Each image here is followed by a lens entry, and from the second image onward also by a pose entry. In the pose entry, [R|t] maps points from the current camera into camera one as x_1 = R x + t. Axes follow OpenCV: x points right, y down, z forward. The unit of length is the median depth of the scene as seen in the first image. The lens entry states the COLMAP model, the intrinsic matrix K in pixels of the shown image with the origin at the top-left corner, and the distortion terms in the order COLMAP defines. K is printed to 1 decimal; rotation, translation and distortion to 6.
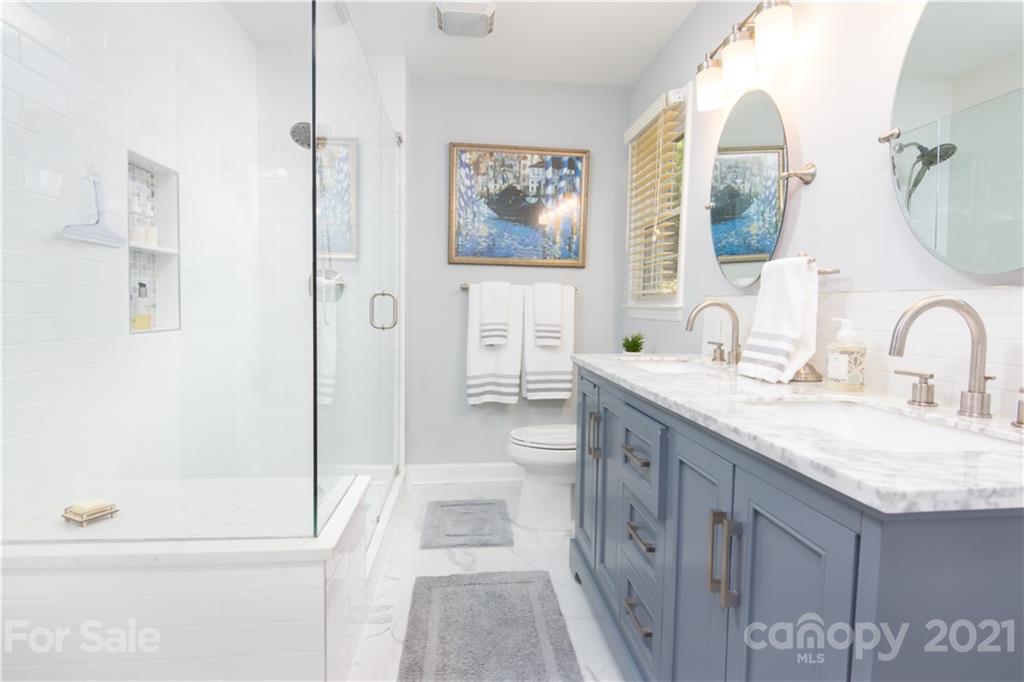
lens RADIAL K [[503.8, 0, 514.0], [0, 503.8, 338.2], [0, 0, 1]] dist [0.010769, -0.011381]
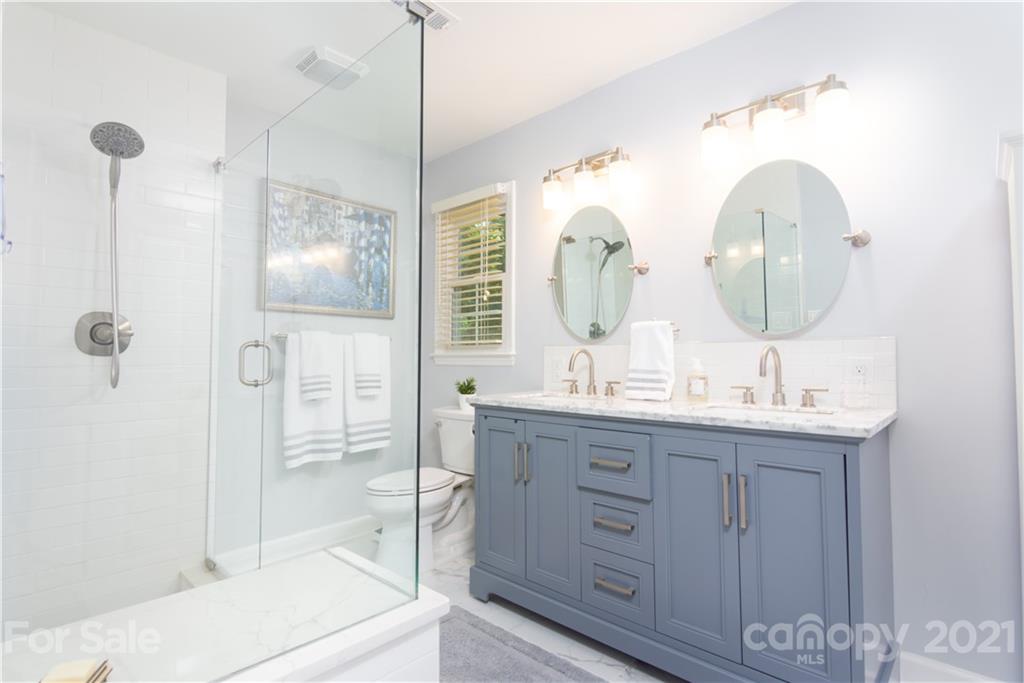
lens RADIAL K [[503.8, 0, 517.6], [0, 503.8, 338.3], [0, 0, 1]] dist [0.010769, -0.011381]
pose [[0.753435, 0.004118, 0.657510, -0.368072], [0.059177, 0.995498, -0.074046, -0.006887], [-0.654854, 0.094698, 0.749799, 0.047401]]
